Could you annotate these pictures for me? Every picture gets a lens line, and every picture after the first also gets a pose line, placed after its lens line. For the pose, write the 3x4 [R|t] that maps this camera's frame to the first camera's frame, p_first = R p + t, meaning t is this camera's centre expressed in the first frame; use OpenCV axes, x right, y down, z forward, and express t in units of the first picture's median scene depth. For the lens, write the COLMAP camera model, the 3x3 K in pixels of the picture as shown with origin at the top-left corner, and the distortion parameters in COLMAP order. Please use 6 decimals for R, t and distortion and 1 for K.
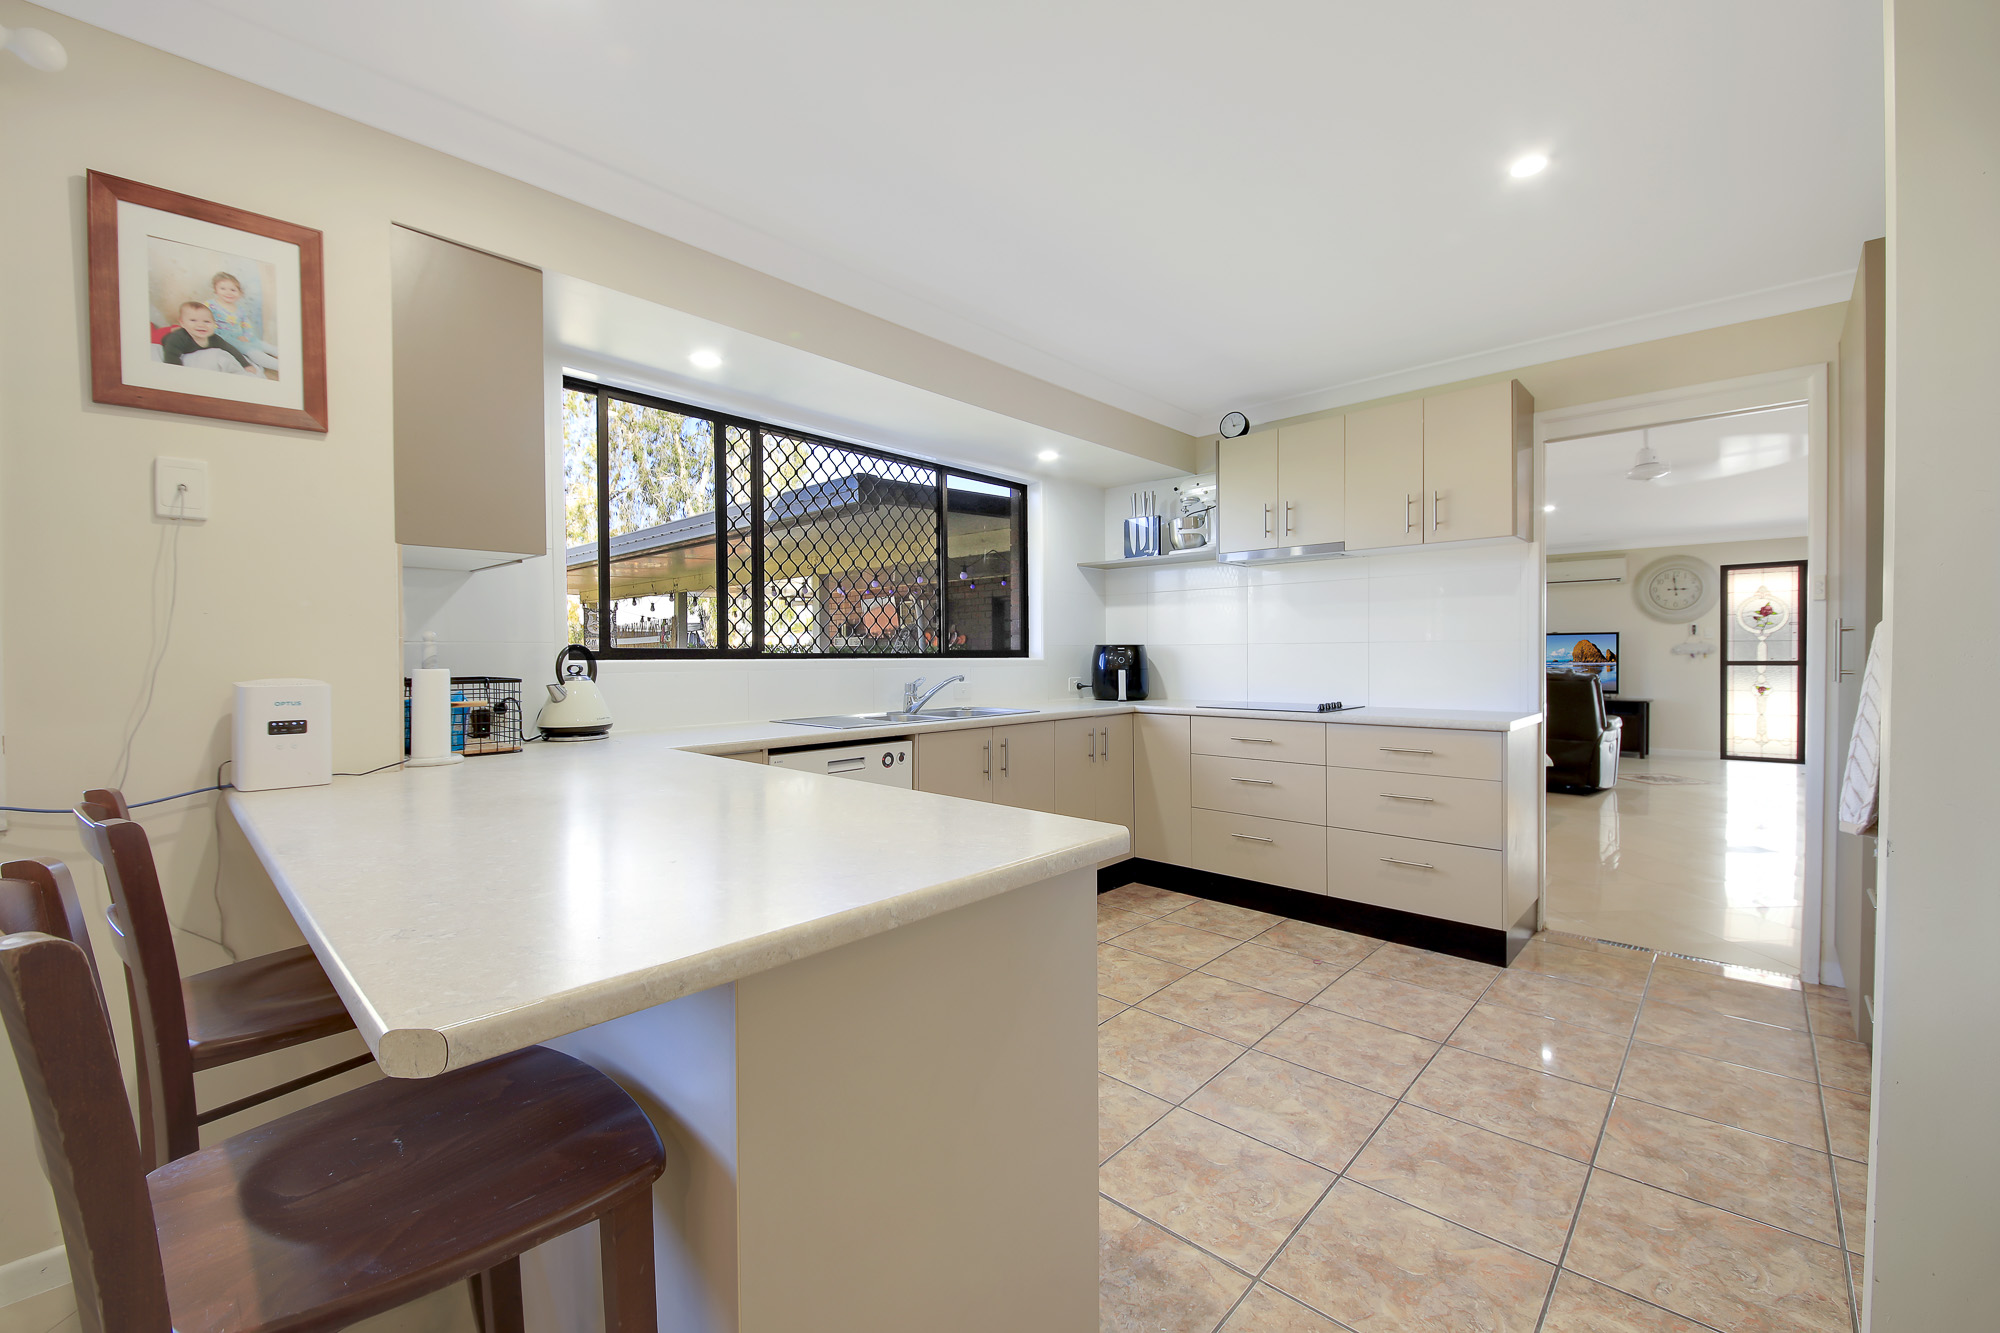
lens RADIAL K [[822.5, 0, 1000.0], [0, 822.5, 666.5], [0, 0, 1]] dist [-0.000736, -0.000058]
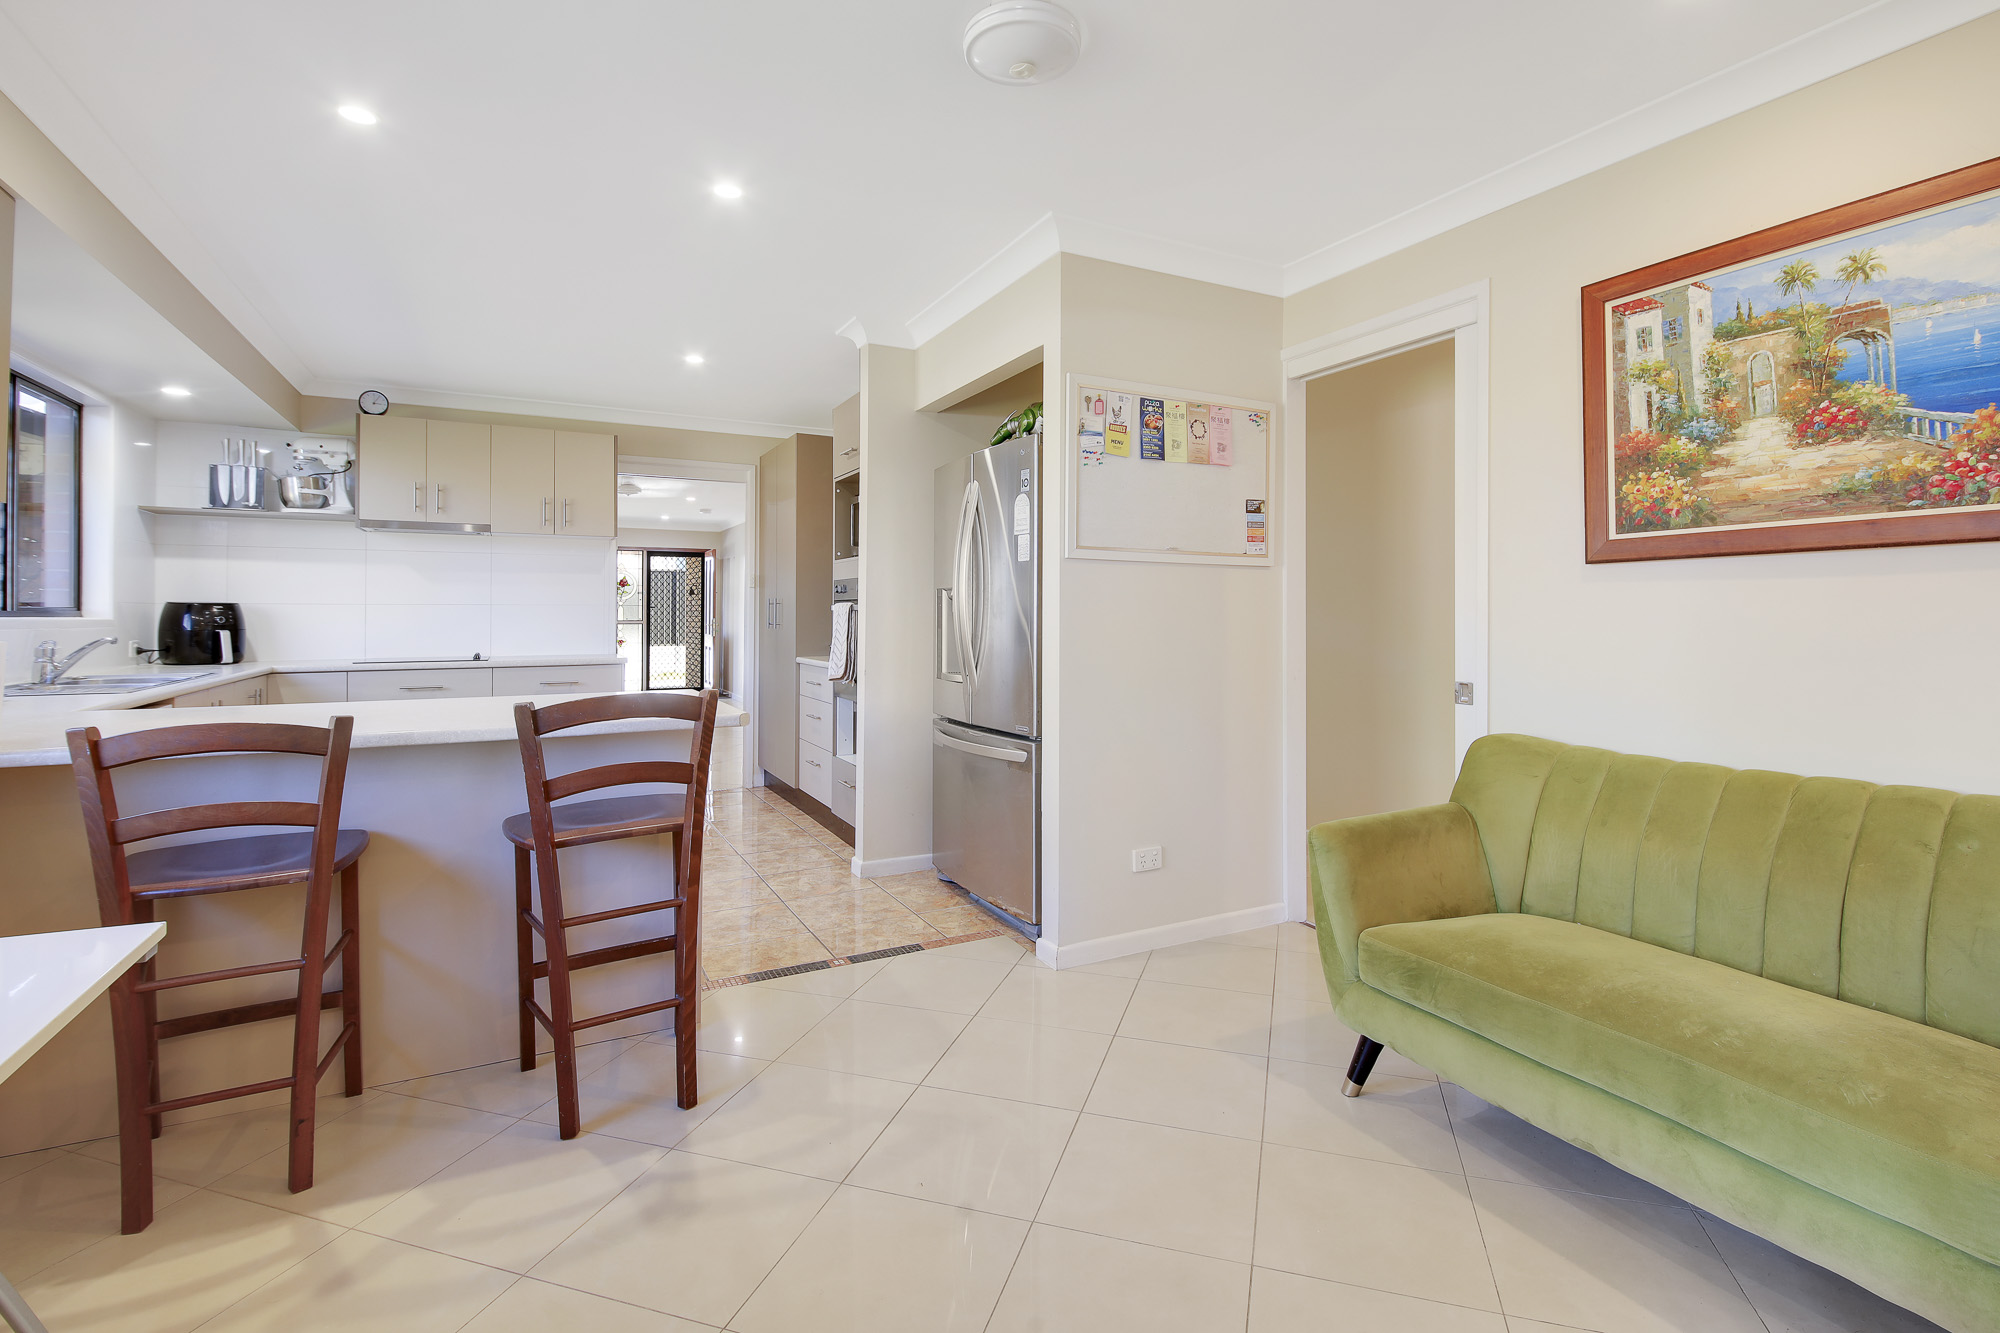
lens RADIAL K [[913.1, 0, 1000.4], [0, 913.1, 602.0], [0, 0, 1]] dist [0.001072, 0.000090]
pose [[0.336421, 0.012317, 0.941631, -0.525580], [0.018264, 0.999641, -0.019601, 0.008841], [-0.941535, 0.023792, 0.336075, -0.164285]]
